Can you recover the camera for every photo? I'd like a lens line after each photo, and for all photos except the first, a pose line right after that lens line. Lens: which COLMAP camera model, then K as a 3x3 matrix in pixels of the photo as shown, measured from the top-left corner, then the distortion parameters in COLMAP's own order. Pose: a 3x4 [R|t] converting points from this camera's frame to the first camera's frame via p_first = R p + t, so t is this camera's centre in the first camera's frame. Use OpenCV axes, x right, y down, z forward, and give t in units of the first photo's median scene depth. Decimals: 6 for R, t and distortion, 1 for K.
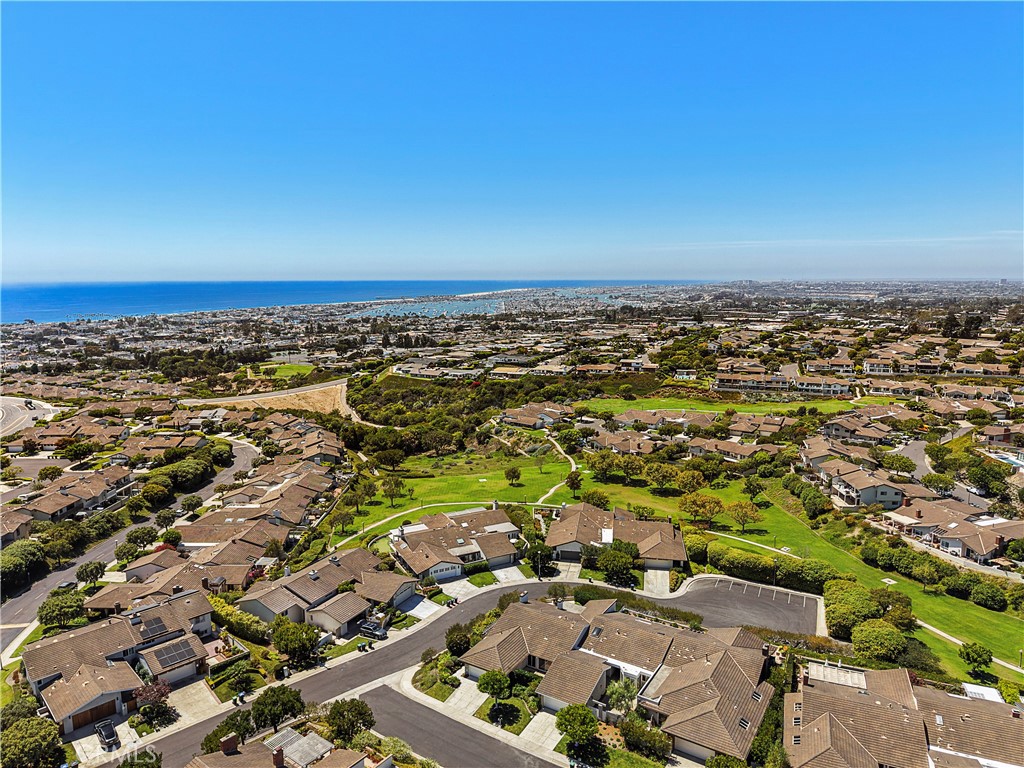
lens RADIAL K [[684.9, 0, 513.1], [0, 684.9, 383.9], [0, 0, 1]] dist [0.024212, -0.025852]
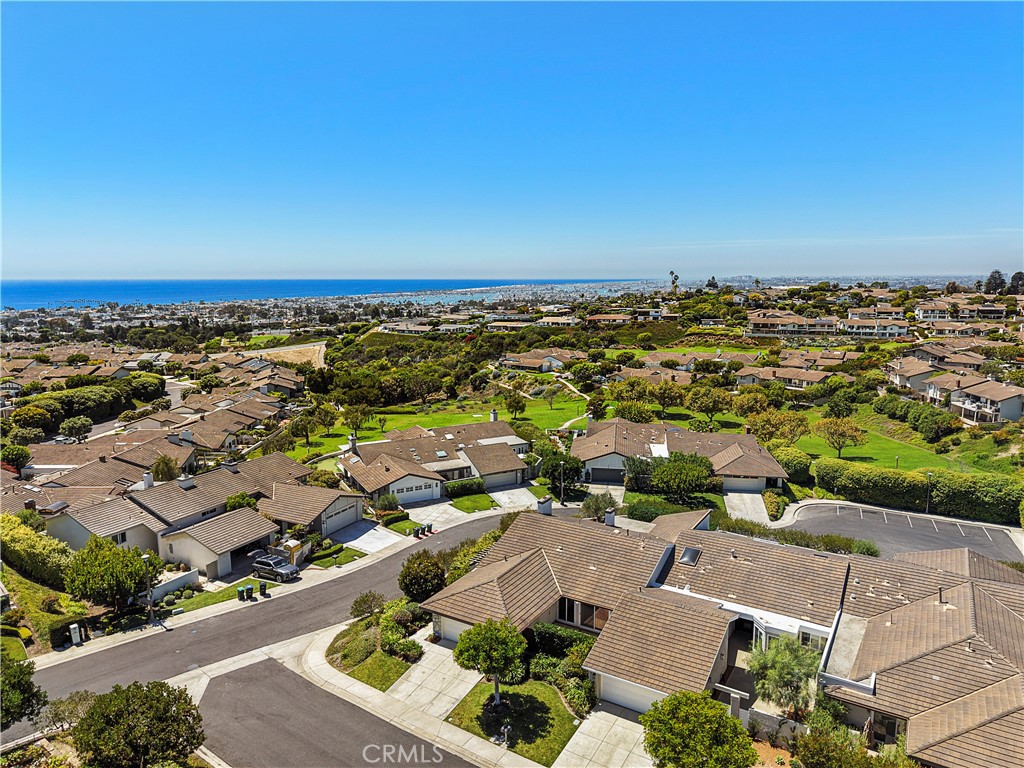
lens RADIAL K [[684.9, 0, 513.1], [0, 684.9, 383.9], [0, 0, 1]] dist [0.024212, -0.025852]
pose [[0.999988, -0.003915, 0.002780, -0.009105], [0.003914, 0.999992, 0.000530, 0.166092], [-0.002782, -0.000519, 0.999996, 0.348679]]
